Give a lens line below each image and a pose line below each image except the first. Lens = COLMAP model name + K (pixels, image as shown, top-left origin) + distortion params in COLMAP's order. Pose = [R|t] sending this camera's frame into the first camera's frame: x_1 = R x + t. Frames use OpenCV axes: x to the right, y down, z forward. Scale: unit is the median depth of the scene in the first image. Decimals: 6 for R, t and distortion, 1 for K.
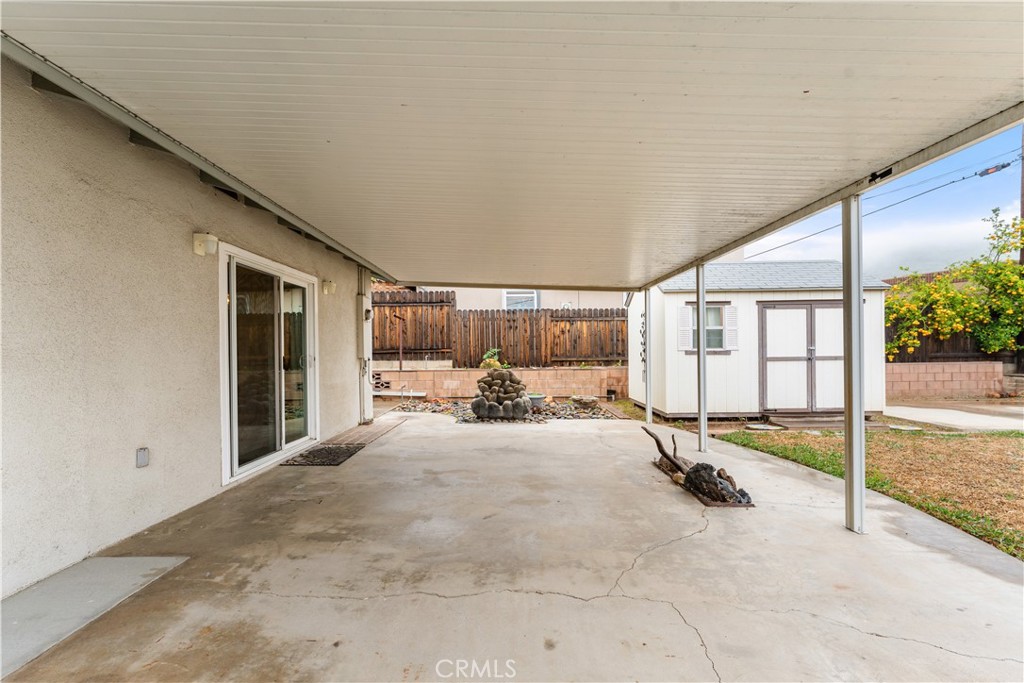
lens RADIAL K [[447.0, 0, 506.1], [0, 447.0, 350.1], [0, 0, 1]] dist [0.001403, -0.000035]
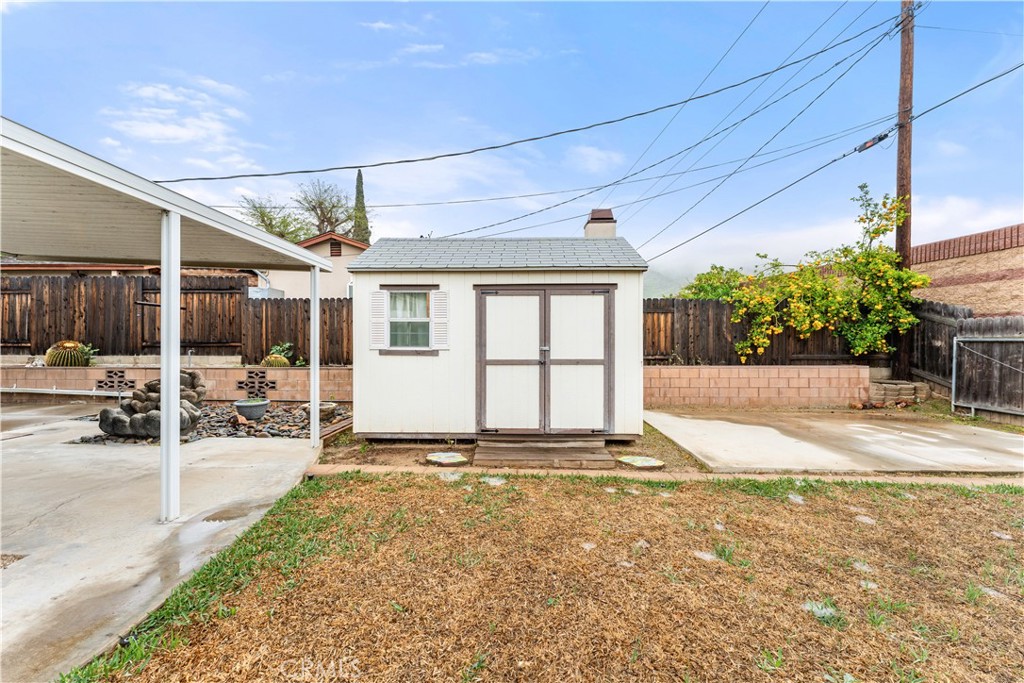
lens RADIAL K [[408.1, 0, 510.2], [0, 408.1, 342.7], [0, 0, 1]] dist [0.004076, -0.000420]
pose [[0.999865, 0.012255, -0.010933, 0.438867], [-0.012270, 0.999924, -0.001280, -0.008502], [0.010916, 0.001414, 0.999939, 0.219722]]
